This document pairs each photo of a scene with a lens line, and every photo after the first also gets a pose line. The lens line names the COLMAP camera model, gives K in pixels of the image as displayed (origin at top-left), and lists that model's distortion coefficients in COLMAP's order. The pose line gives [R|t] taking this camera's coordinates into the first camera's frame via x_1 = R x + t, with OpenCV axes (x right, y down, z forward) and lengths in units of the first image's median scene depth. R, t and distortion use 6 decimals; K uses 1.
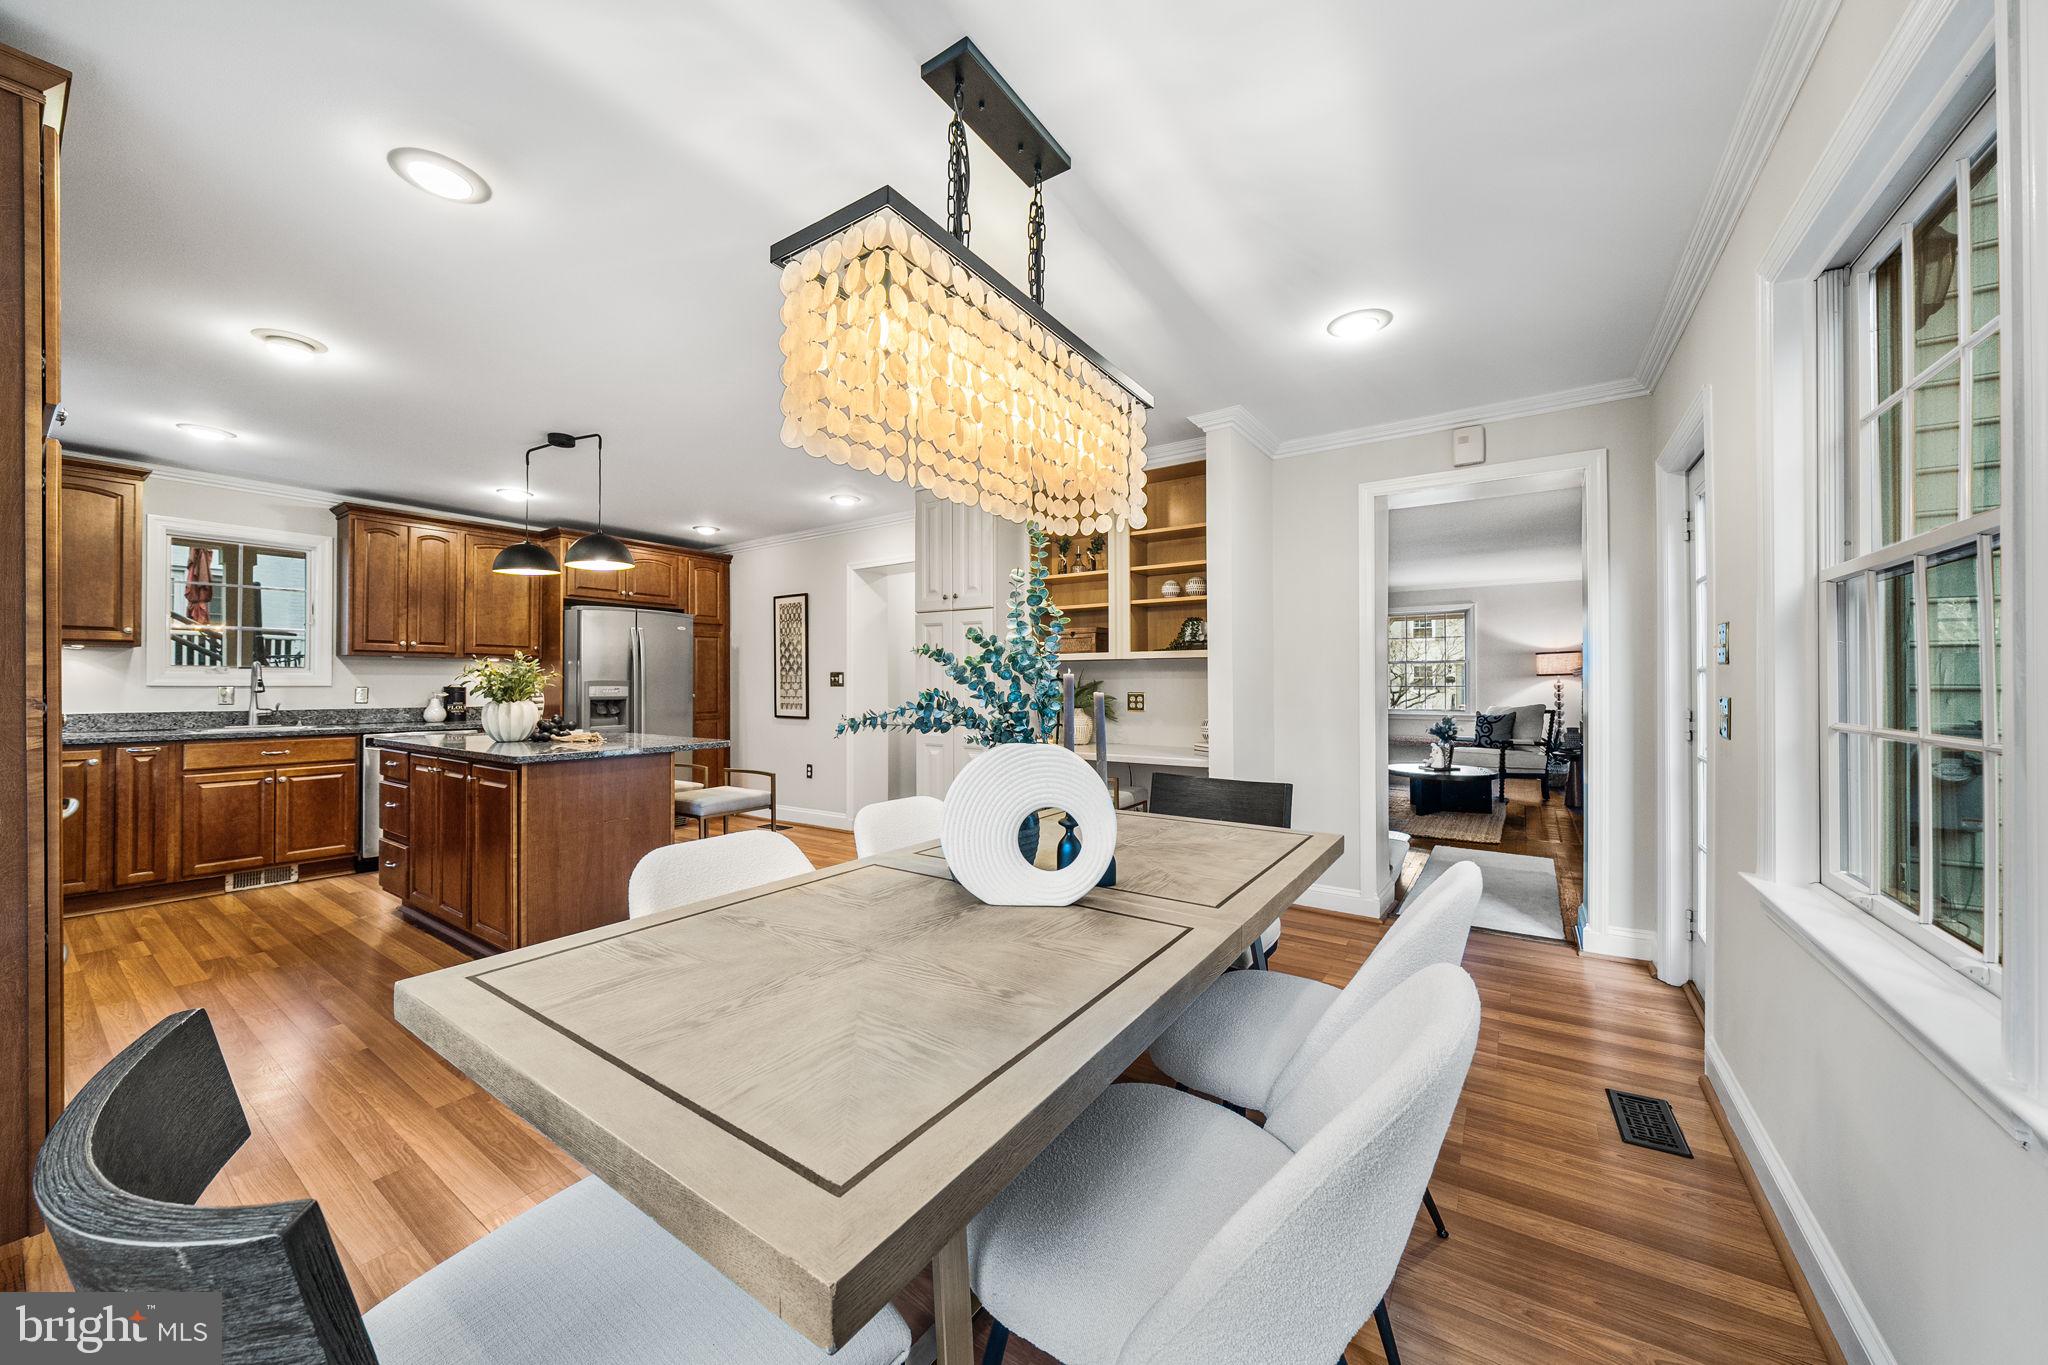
lens RADIAL K [[720.9, 0, 1015.5], [0, 720.9, 684.9], [0, 0, 1]] dist [-0.001239, -0.000102]
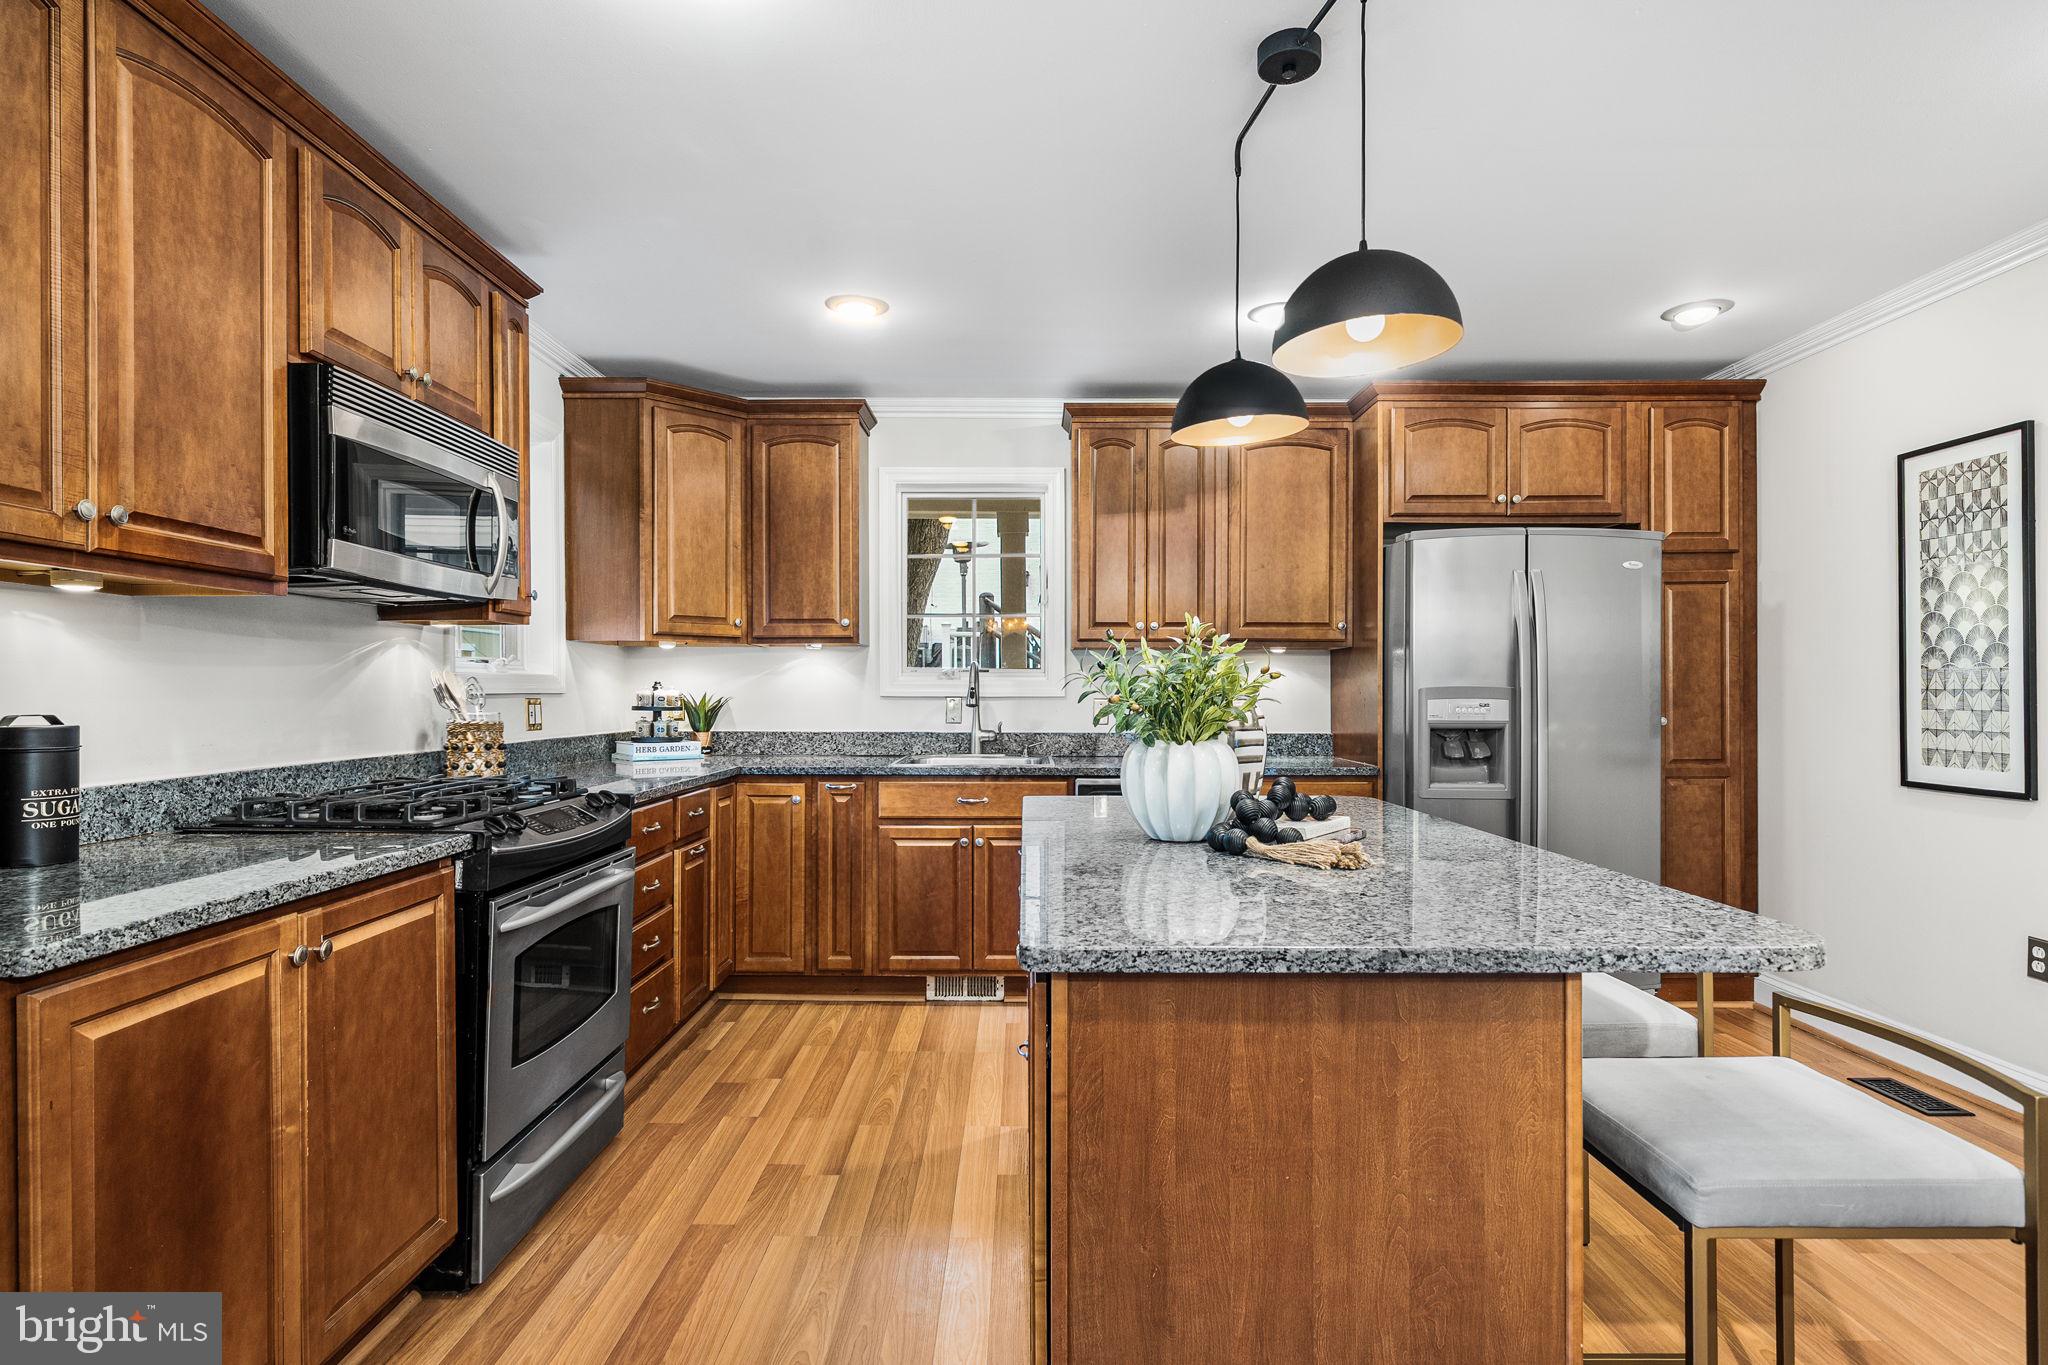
lens RADIAL K [[1048.9, 0, 1019.2], [0, 1048.9, 692.4], [0, 0, 1]] dist [0.001017, 0.000359]
pose [[0.564885, 0.001029, -0.825169, -0.207866], [-0.000293, 0.999999, 0.001046, -0.003864], [0.825169, -0.000349, 0.564885, 0.465489]]
